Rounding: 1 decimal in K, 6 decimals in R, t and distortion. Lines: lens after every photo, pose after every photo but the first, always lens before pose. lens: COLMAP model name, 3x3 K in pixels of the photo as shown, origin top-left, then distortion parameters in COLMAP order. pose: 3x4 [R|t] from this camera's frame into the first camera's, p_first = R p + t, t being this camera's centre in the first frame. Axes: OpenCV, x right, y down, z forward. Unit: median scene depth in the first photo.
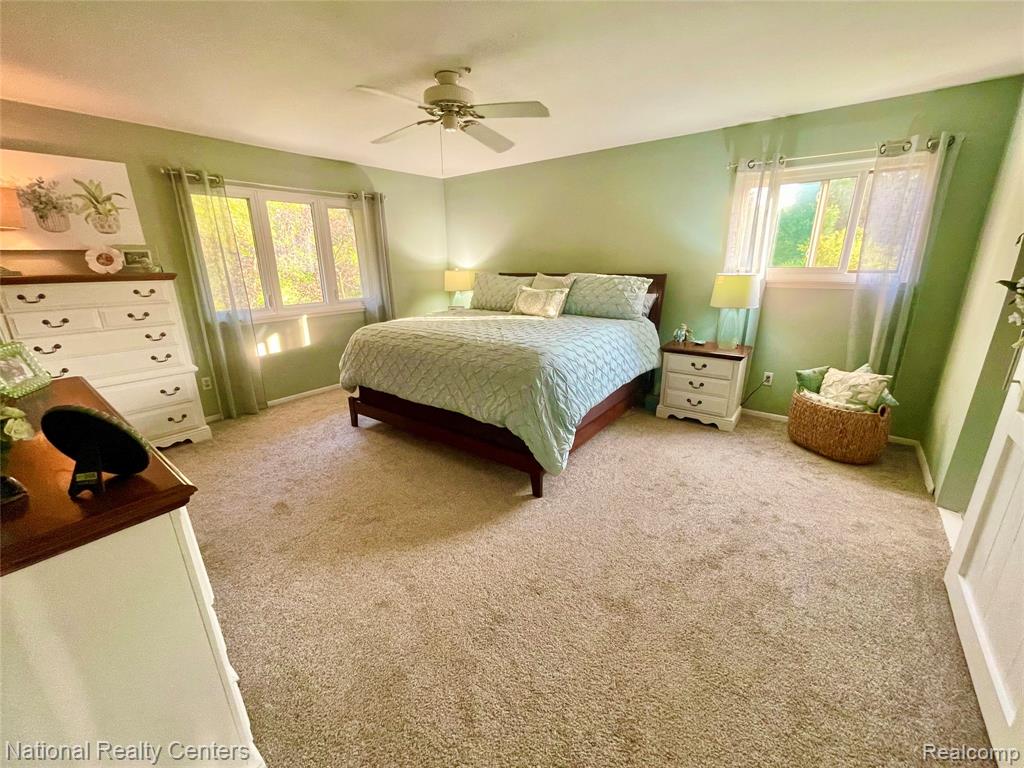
lens RADIAL K [[414.0, 0, 512.3], [0, 414.0, 385.4], [0, 0, 1]] dist [-0.001944, -0.000760]
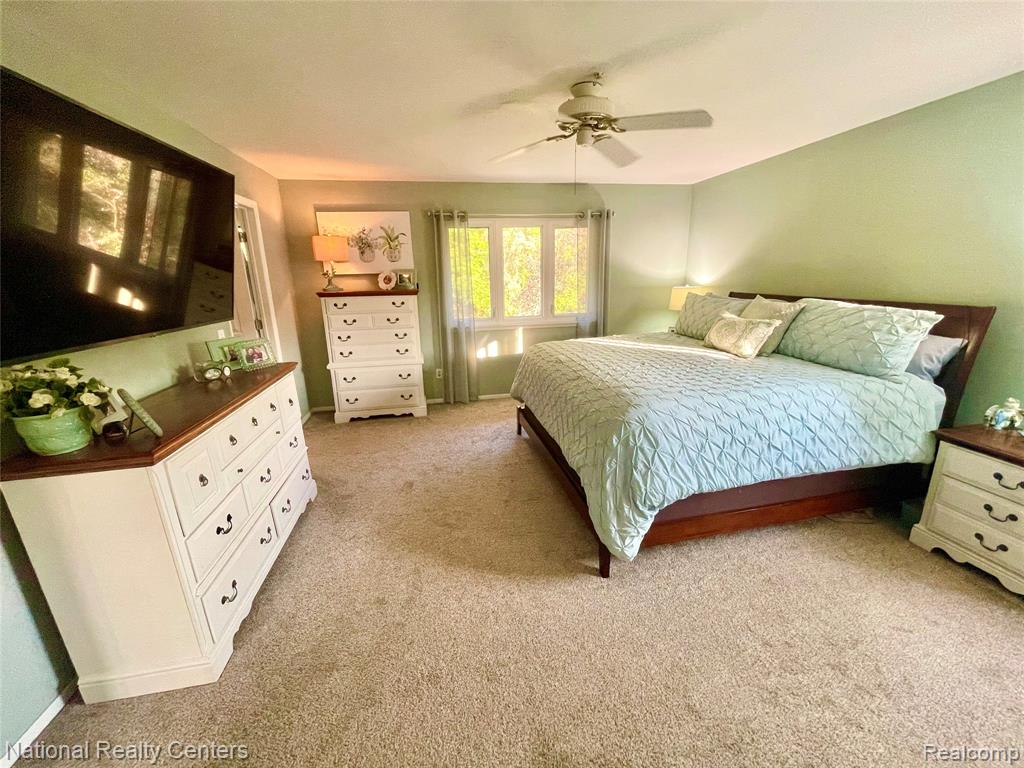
lens RADIAL K [[414.0, 0, 512.3], [0, 414.0, 385.4], [0, 0, 1]] dist [-0.001944, -0.000760]
pose [[0.748323, 0.170123, -0.641148, 0.287668], [-0.178798, 0.982510, 0.052013, -0.081965], [0.638783, 0.075713, 0.765653, 0.168675]]
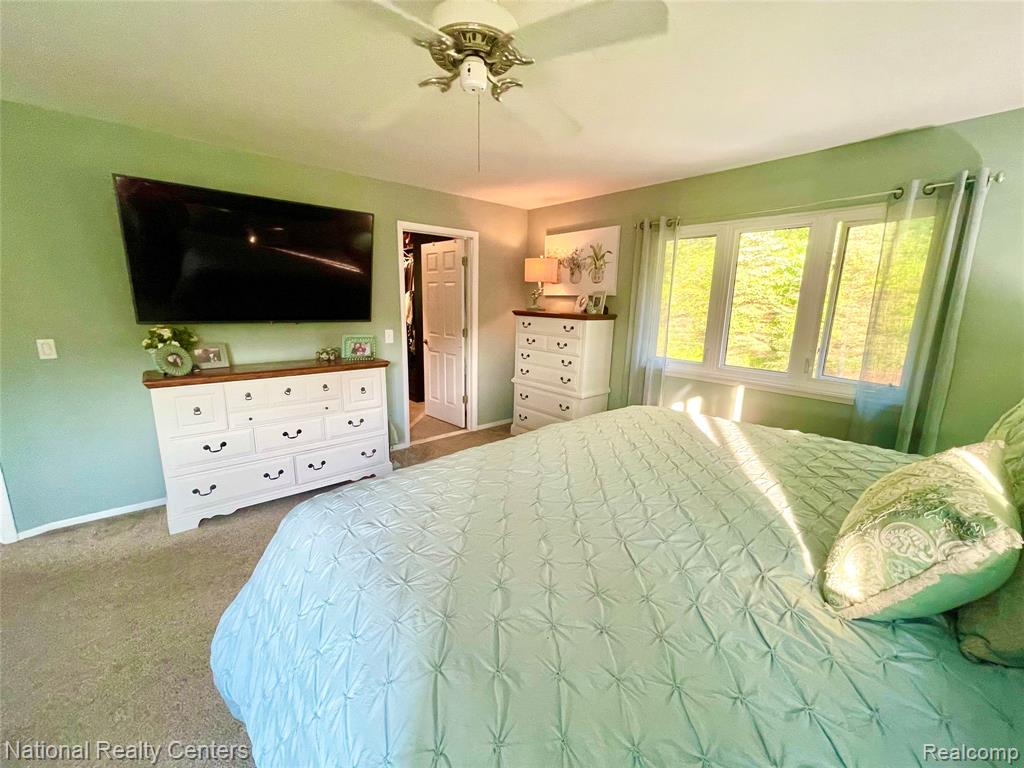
lens RADIAL K [[414.0, 0, 512.3], [0, 414.0, 385.4], [0, 0, 1]] dist [-0.001944, -0.000760]
pose [[-0.193597, 0.206026, -0.959205, 0.332507], [-0.304115, 0.916941, 0.258328, -0.288618], [0.932756, 0.341720, -0.114861, 0.888686]]
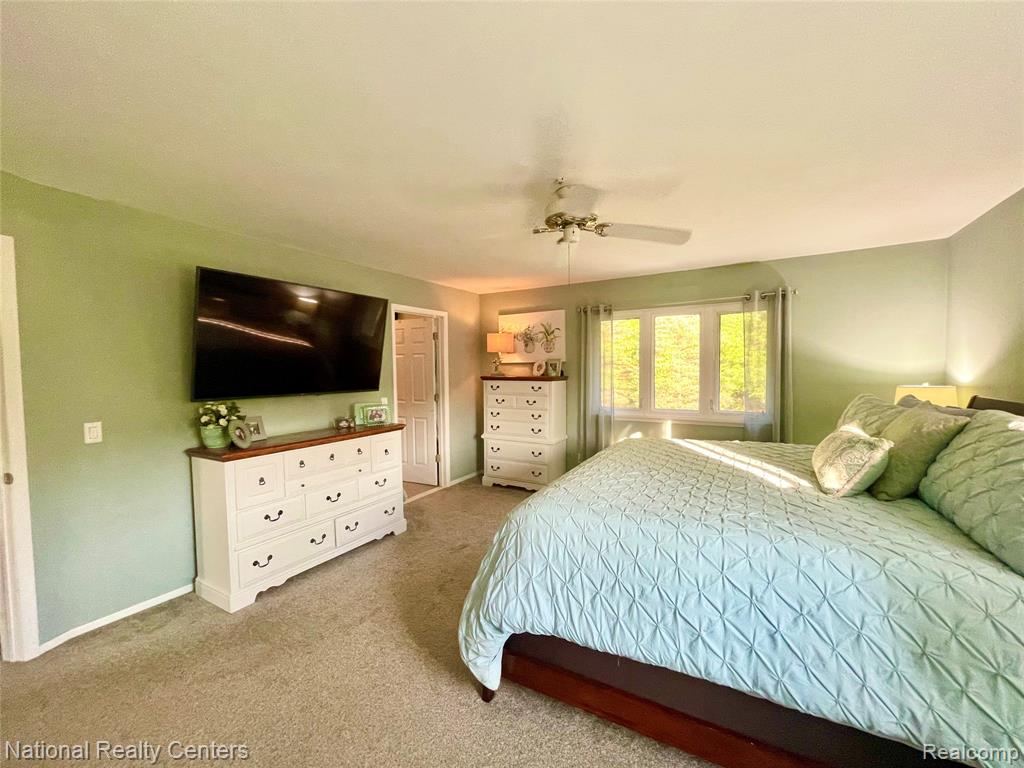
lens RADIAL K [[414.0, 0, 512.3], [0, 414.0, 385.4], [0, 0, 1]] dist [-0.001944, -0.000760]
pose [[0.128148, 0.054939, -0.990232, 0.551010], [-0.279460, 0.960005, 0.017097, -0.201873], [0.951567, 0.274539, 0.138377, 0.589922]]
